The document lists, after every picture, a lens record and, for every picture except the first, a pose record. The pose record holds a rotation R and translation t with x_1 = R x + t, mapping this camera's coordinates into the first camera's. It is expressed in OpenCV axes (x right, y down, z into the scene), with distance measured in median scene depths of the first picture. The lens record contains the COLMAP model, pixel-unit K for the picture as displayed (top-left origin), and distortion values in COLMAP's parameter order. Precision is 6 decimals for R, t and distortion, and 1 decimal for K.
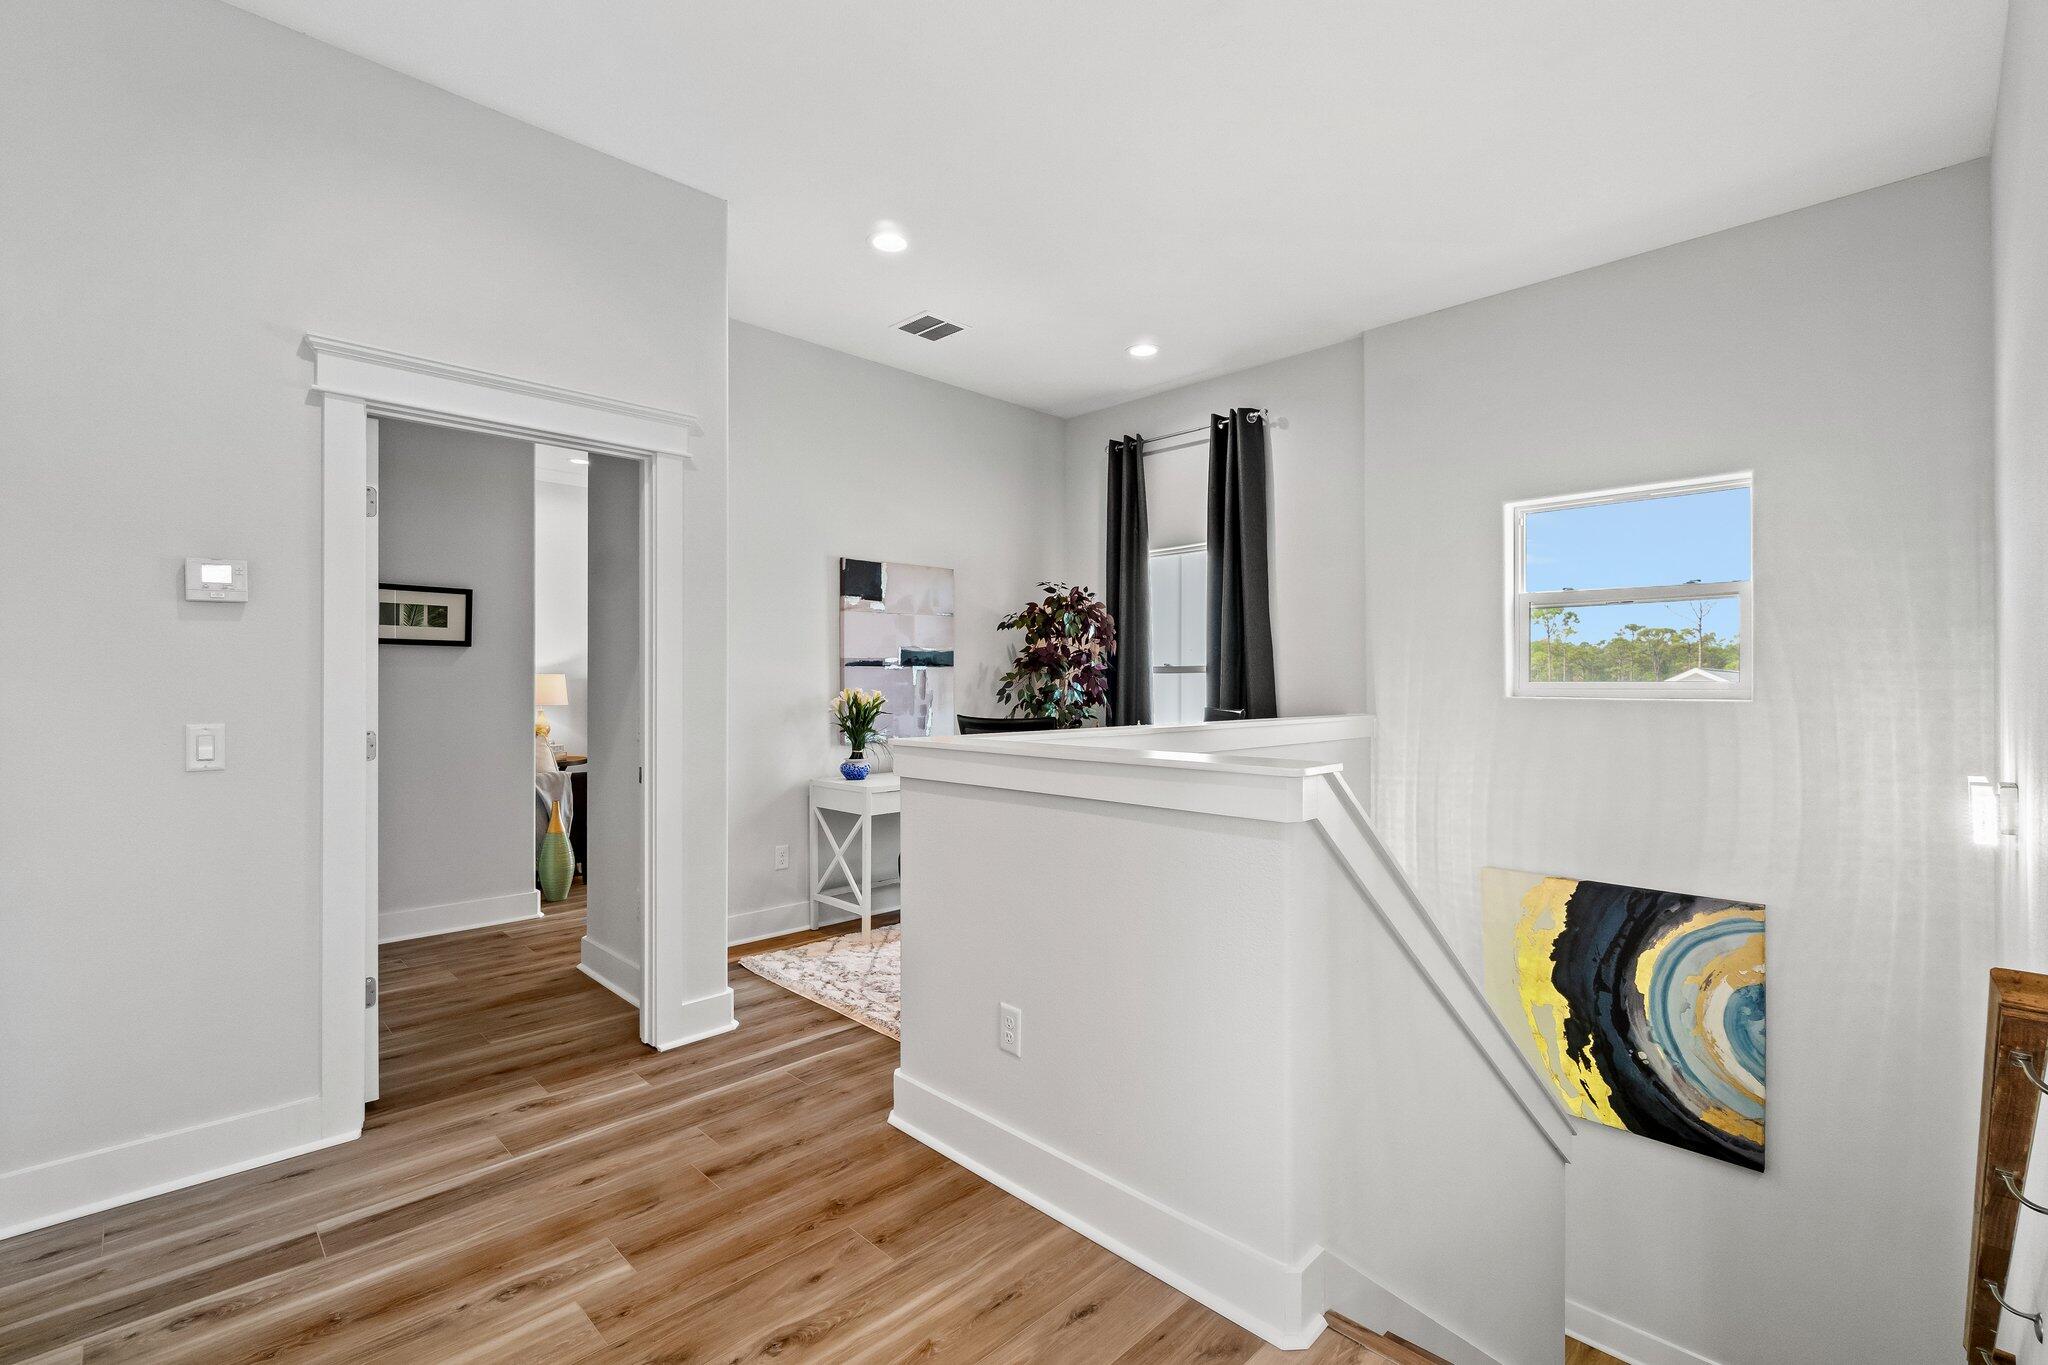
lens RADIAL K [[892.9, 0, 1032.6], [0, 892.9, 694.2], [0, 0, 1]] dist [0.003190, 0.000446]
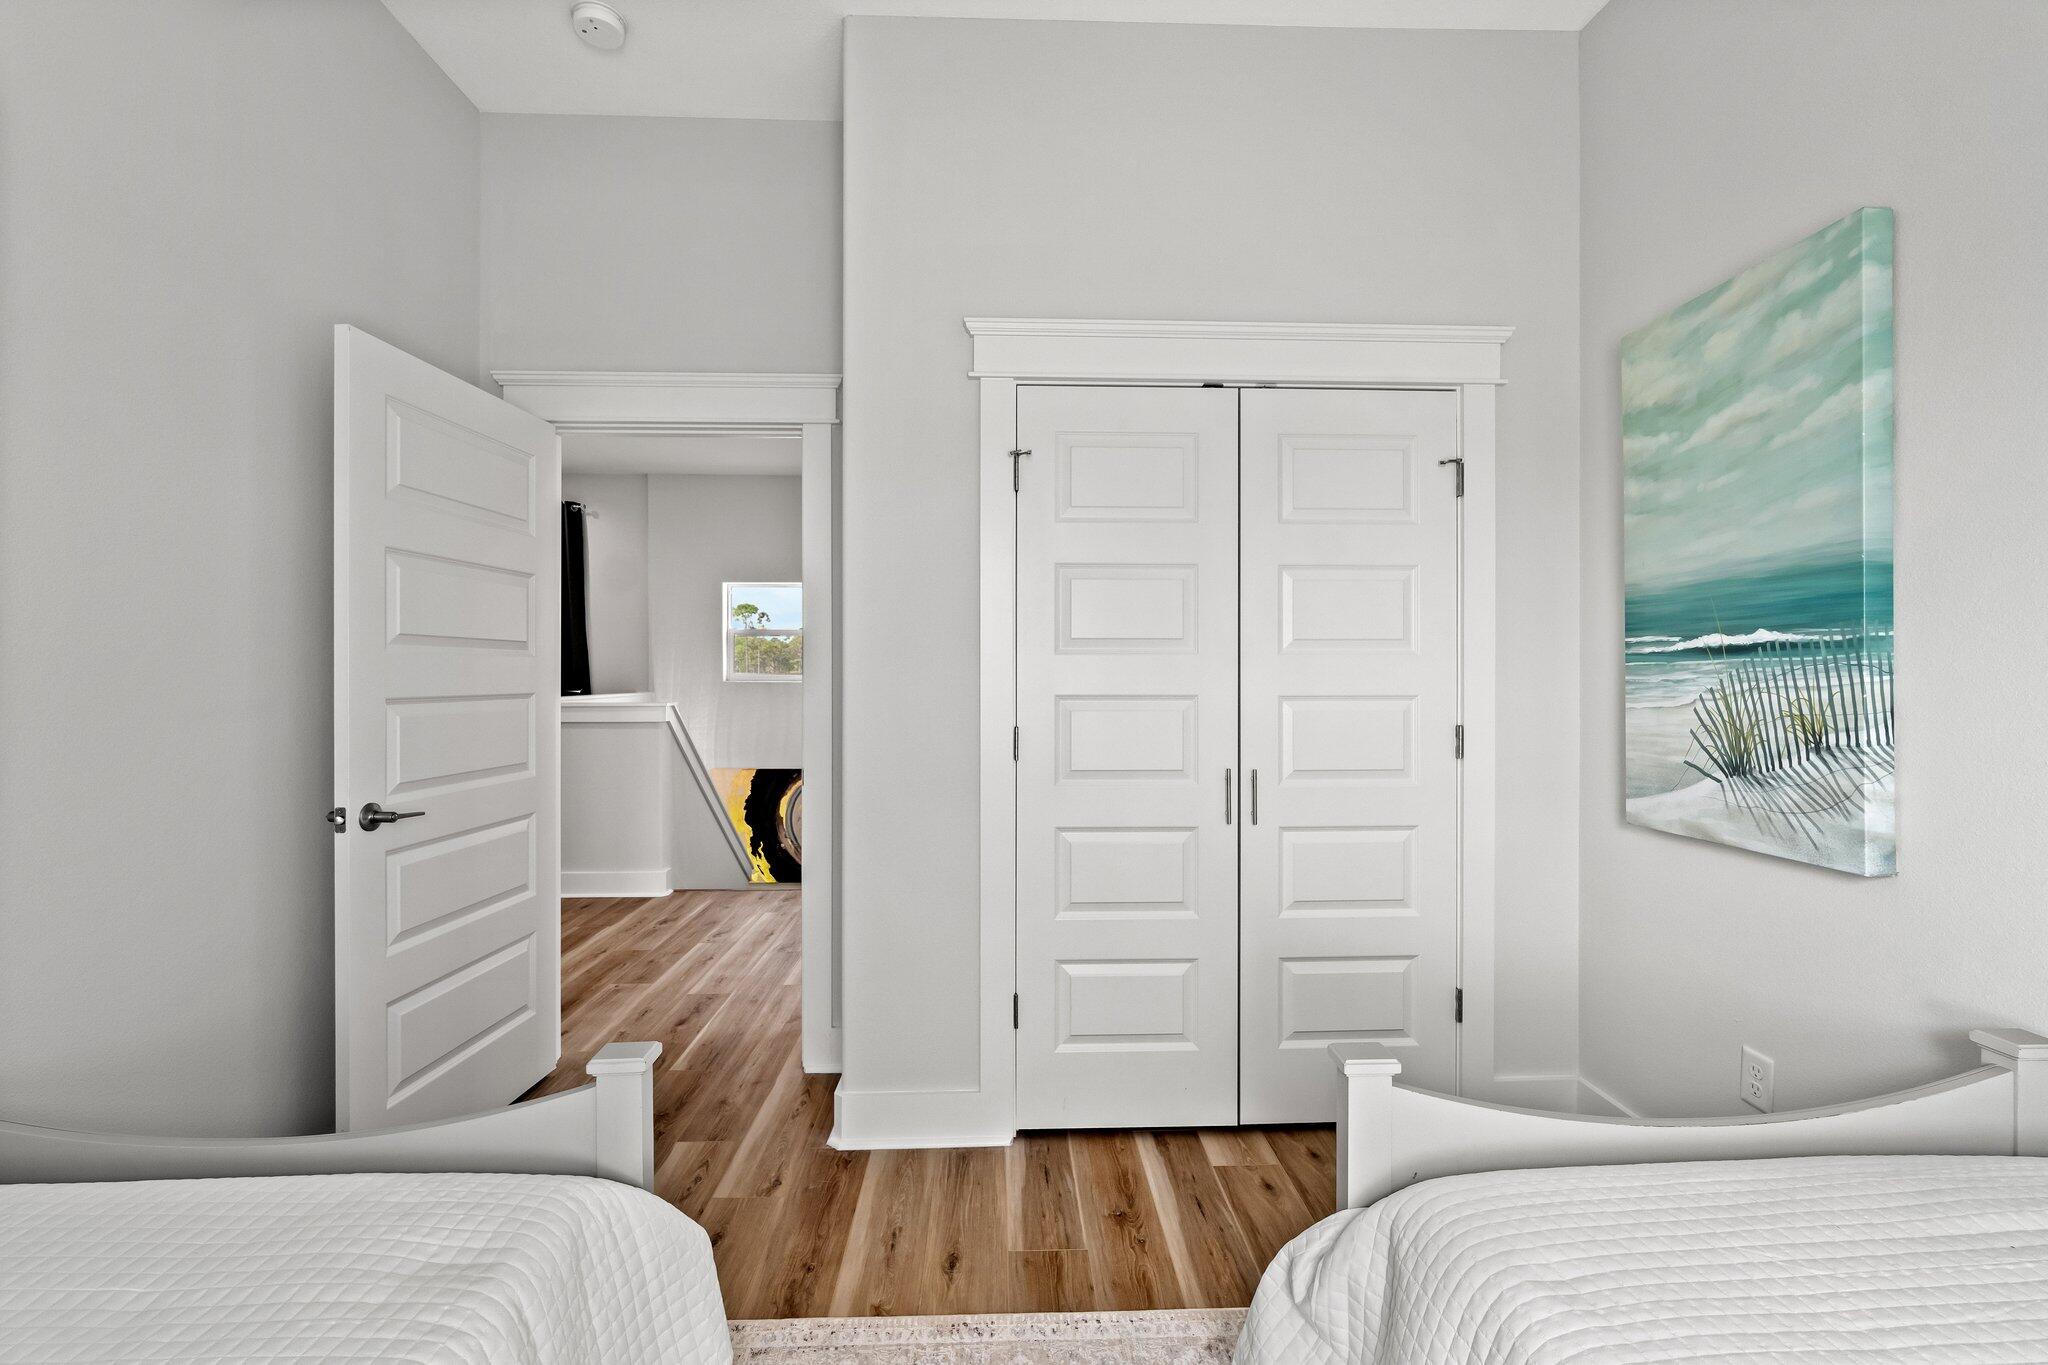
lens RADIAL K [[892.9, 0, 1035.3], [0, 892.9, 686.1], [0, 0, 1]] dist [0.003190, 0.000446]
pose [[0.670246, -0.003036, 0.742133, -0.499018], [0.000757, 0.999994, 0.003407, 0.007469], [-0.742139, -0.001722, 0.670244, -0.878153]]
